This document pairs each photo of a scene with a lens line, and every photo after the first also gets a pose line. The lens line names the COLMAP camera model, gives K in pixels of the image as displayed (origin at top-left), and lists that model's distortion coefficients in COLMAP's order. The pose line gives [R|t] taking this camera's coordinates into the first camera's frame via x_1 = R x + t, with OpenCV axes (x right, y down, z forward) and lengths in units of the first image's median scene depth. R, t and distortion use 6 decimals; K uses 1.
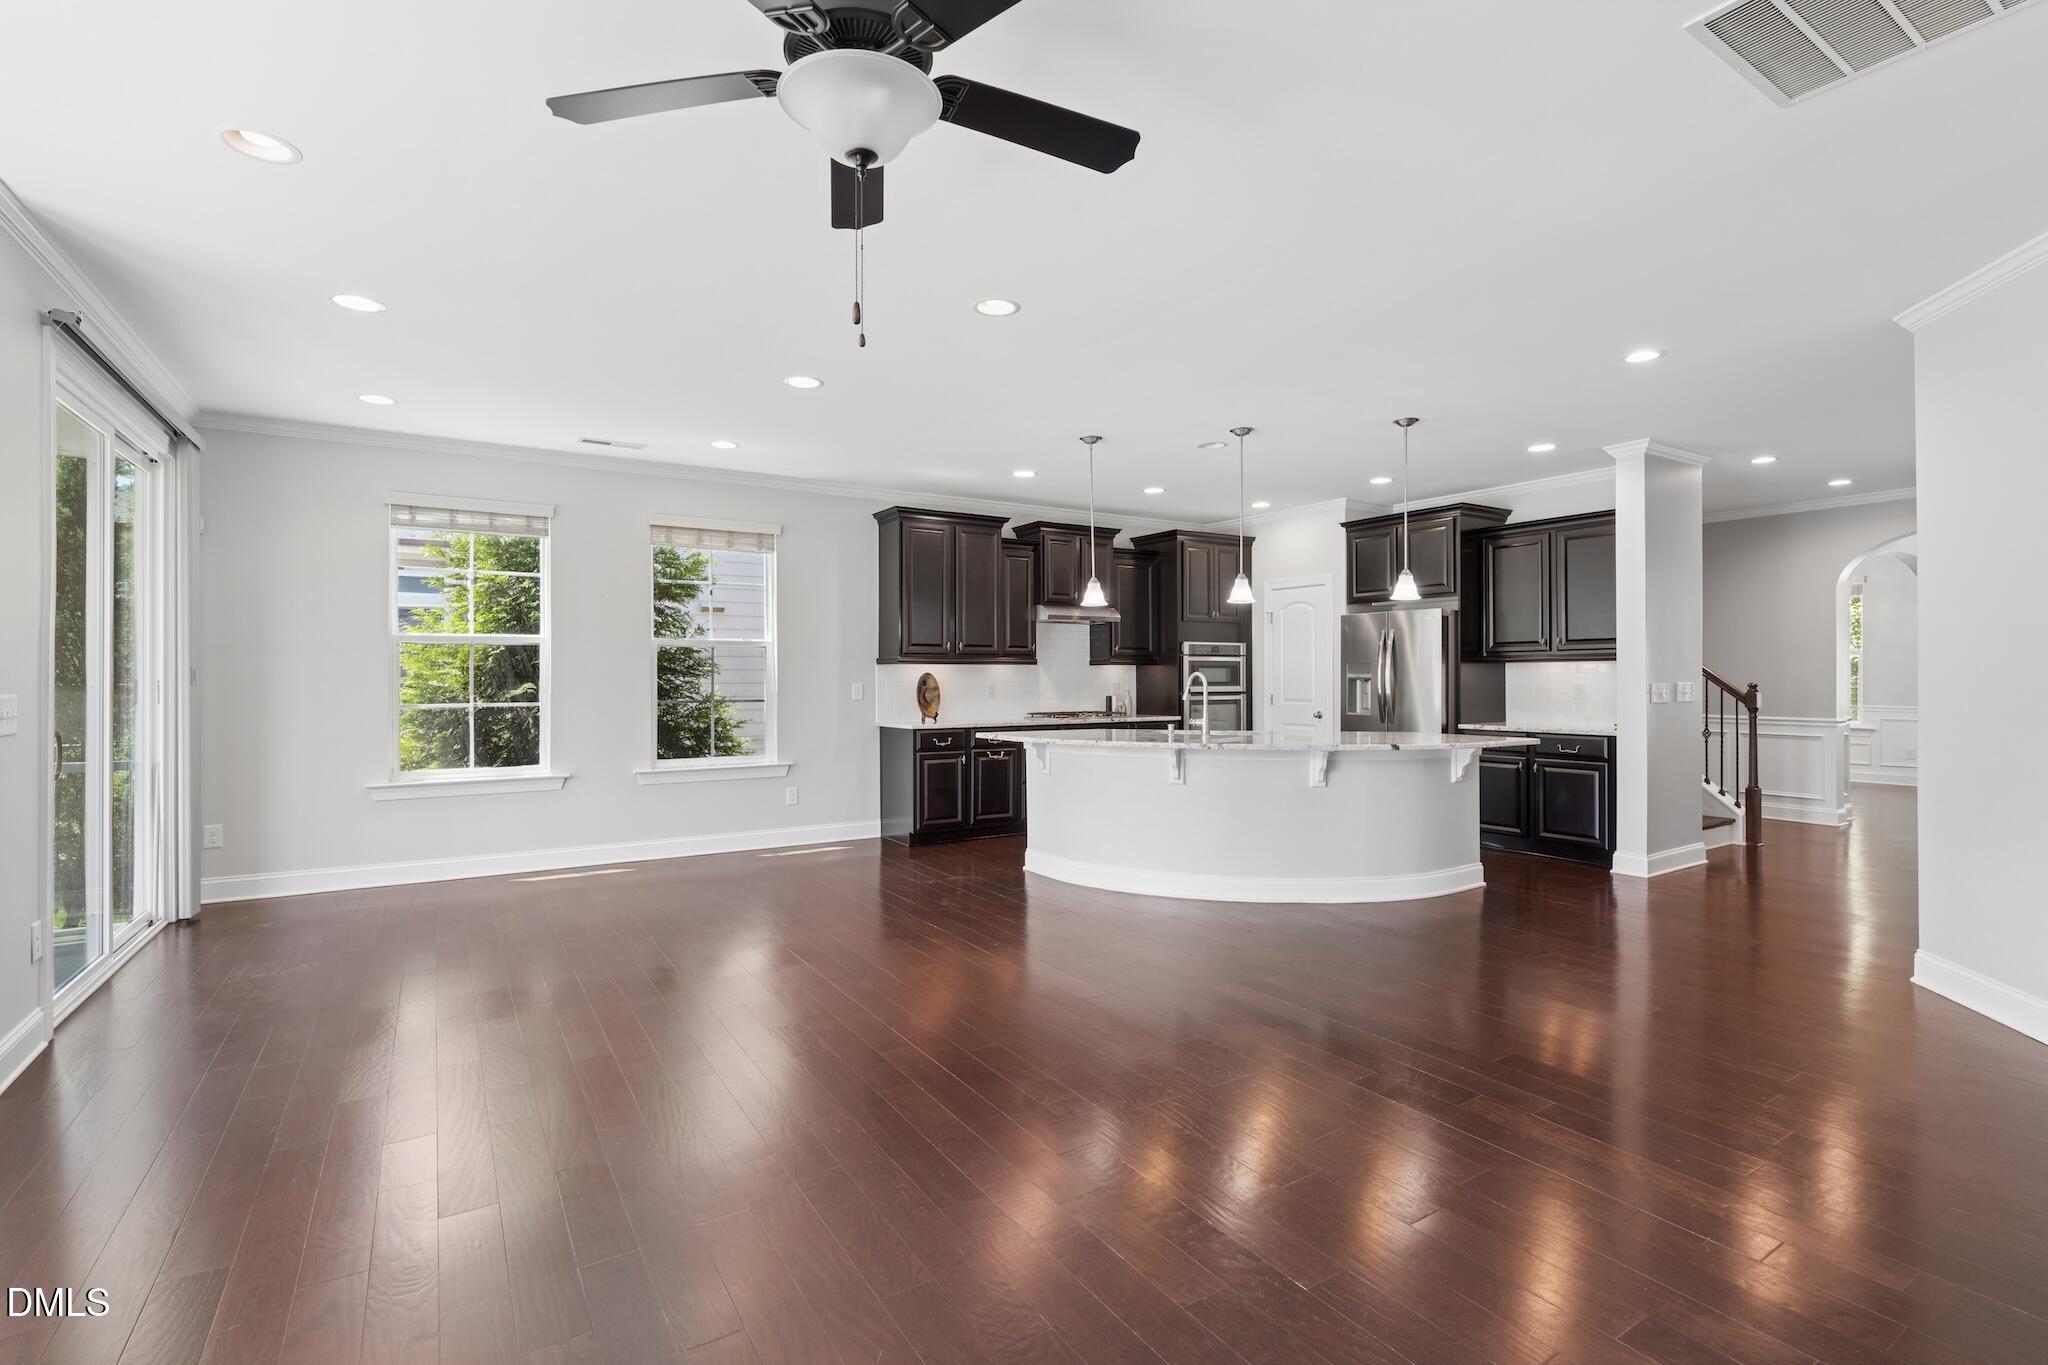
lens RADIAL K [[944.0, 0, 1034.9], [0, 944.0, 679.1], [0, 0, 1]] dist [-0.000713, 0.004076]
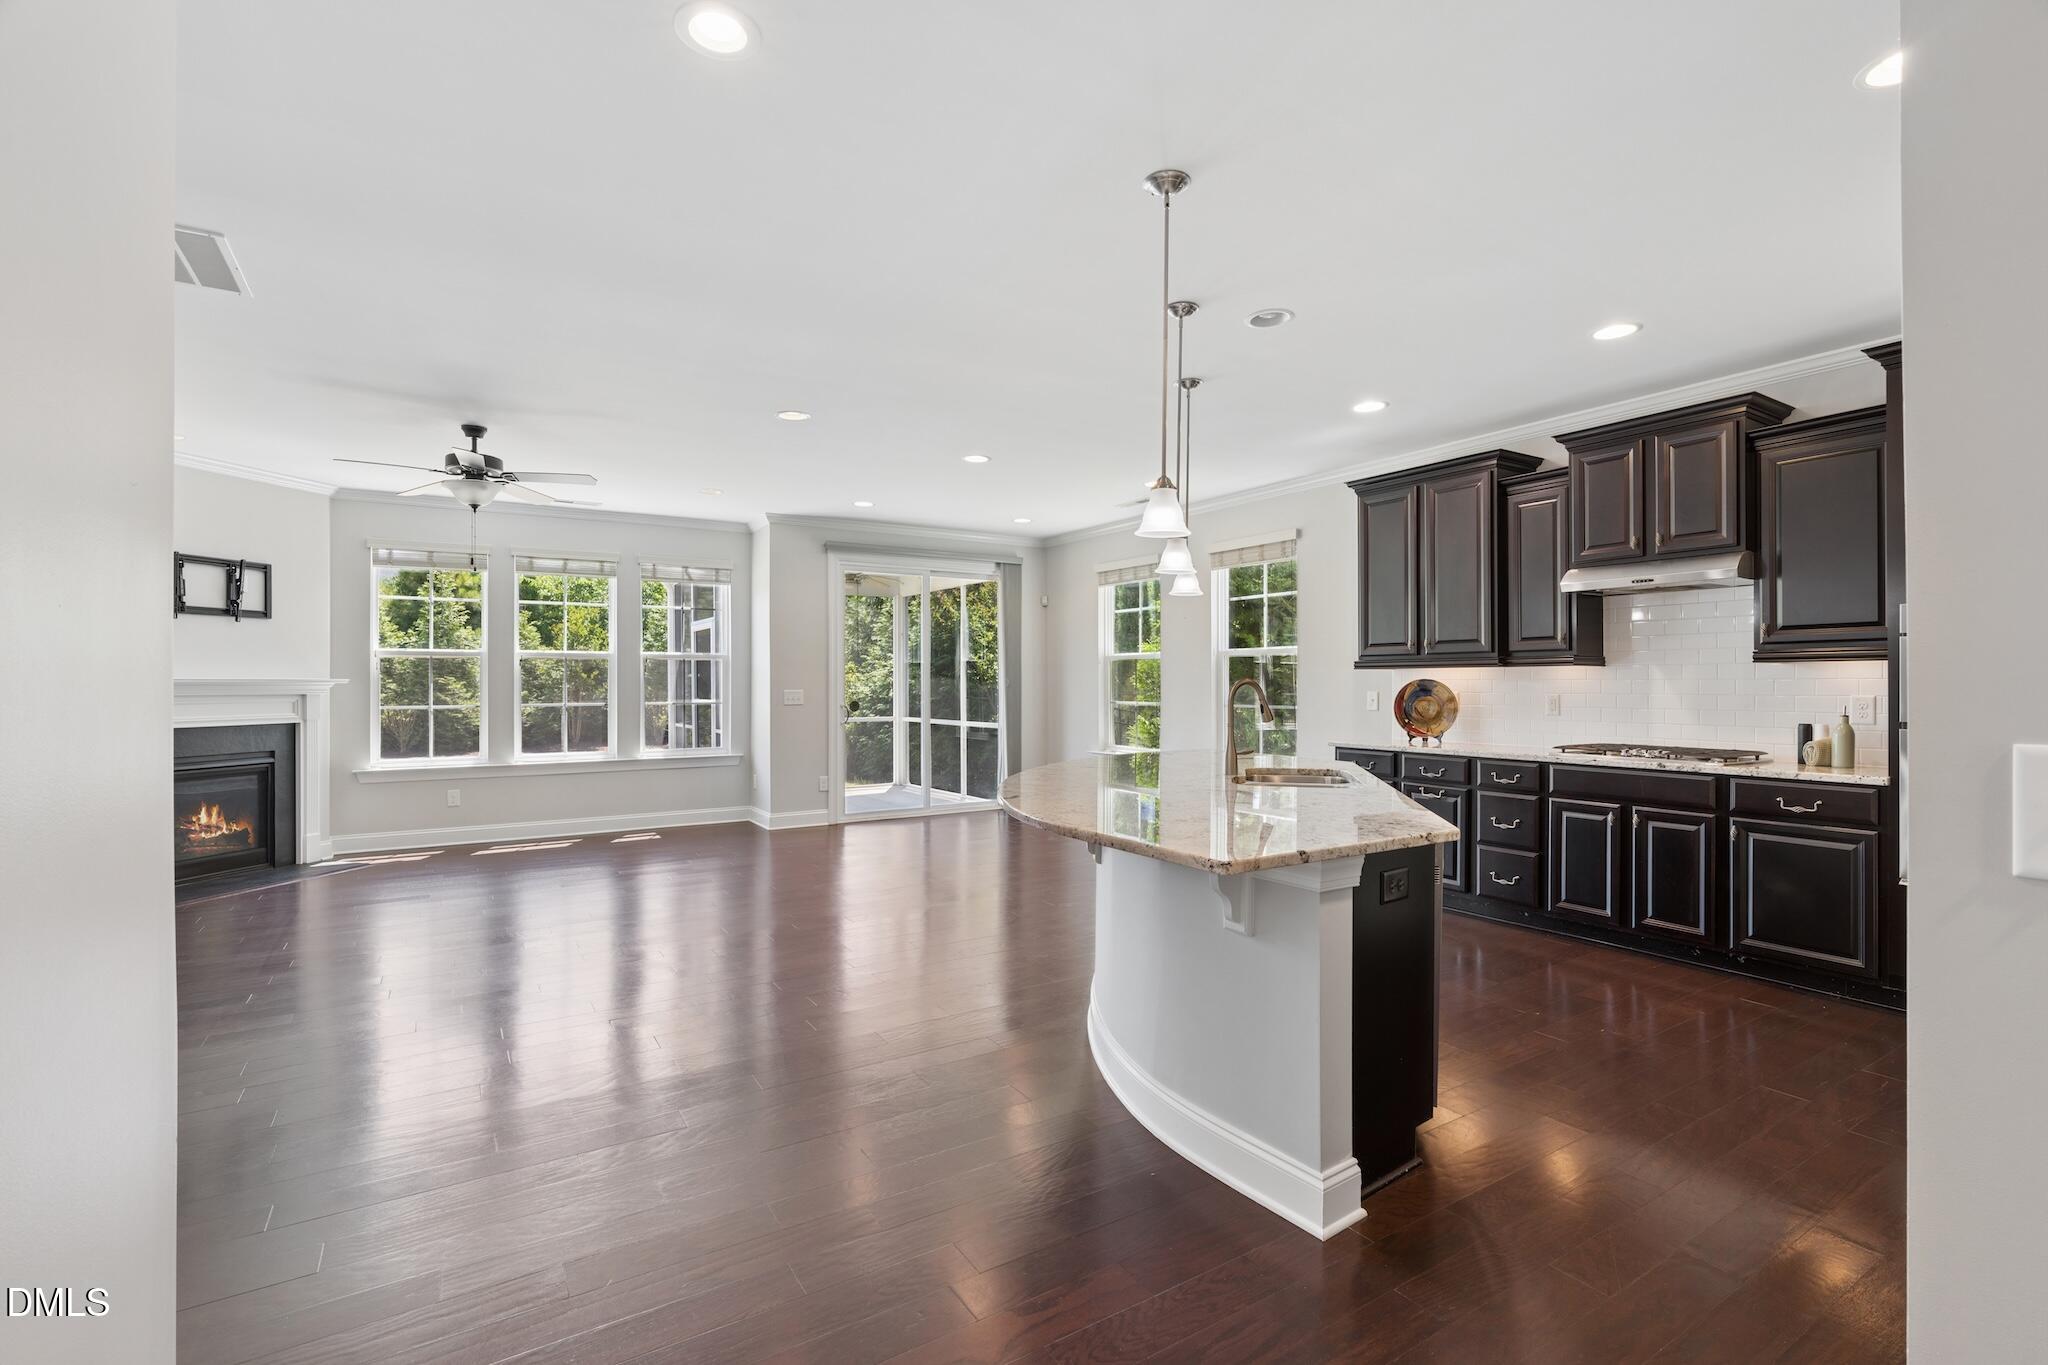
lens RADIAL K [[944.0, 0, 1026.4], [0, 944.0, 681.3], [0, 0, 1]] dist [-0.000713, 0.004076]
pose [[-0.013069, 0.004336, -0.999905, 0.712539], [0.003387, 0.999985, 0.004292, -0.010098], [0.999909, -0.003331, -0.013084, 0.734044]]
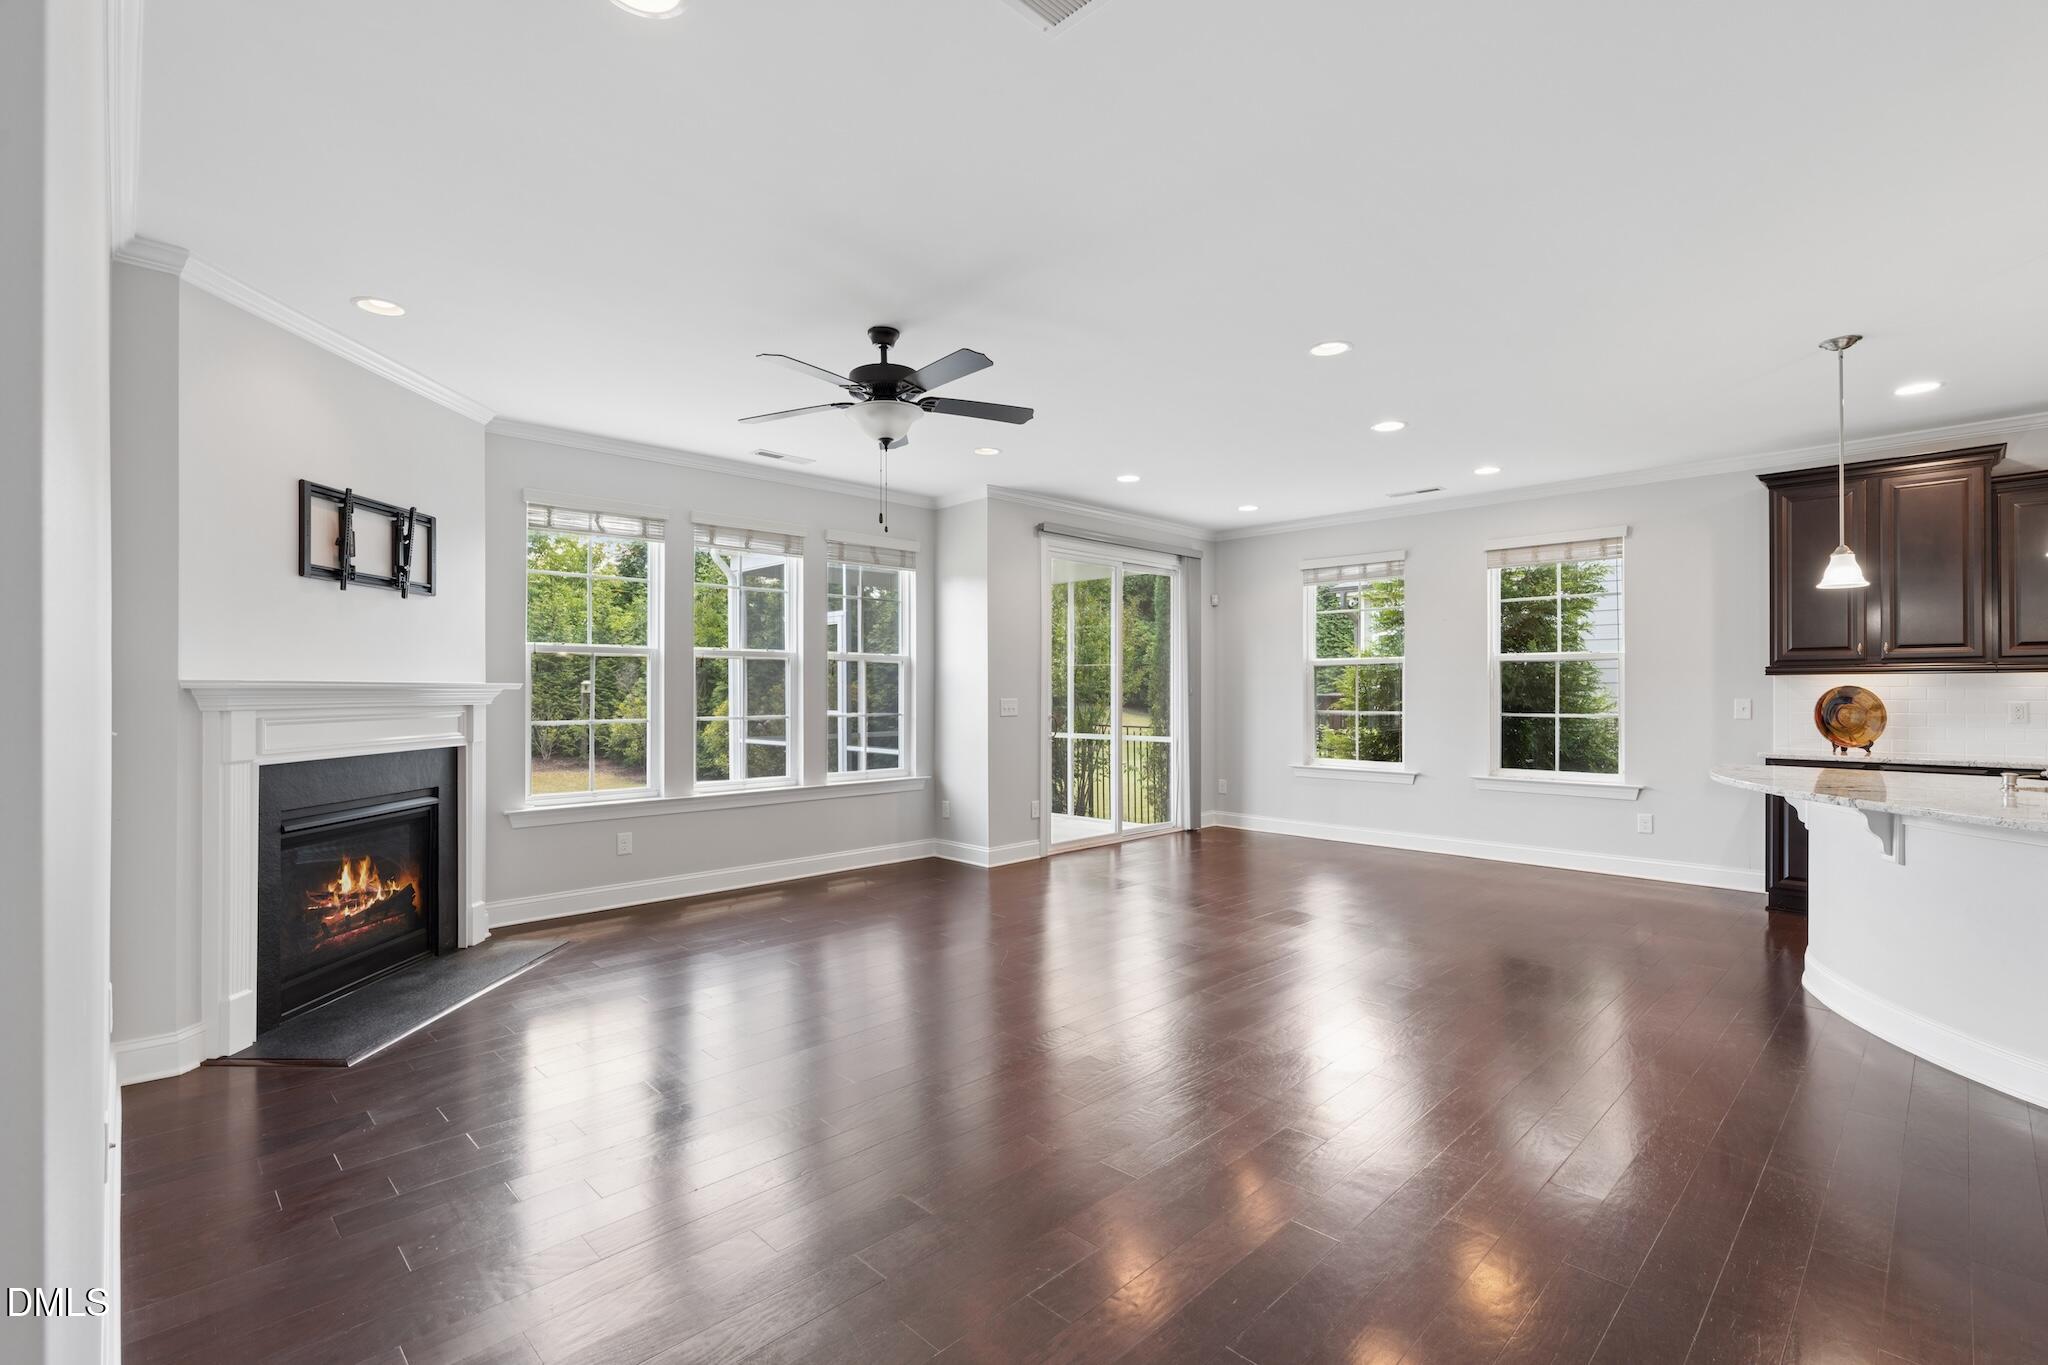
lens RADIAL K [[944.0, 0, 1031.6], [0, 944.0, 689.2], [0, 0, 1]] dist [-0.000713, 0.004076]
pose [[0.207520, 0.002811, -0.978227, 0.506800], [0.001629, 0.999993, 0.003219, -0.007976], [0.978229, -0.002261, 0.207514, 0.246505]]
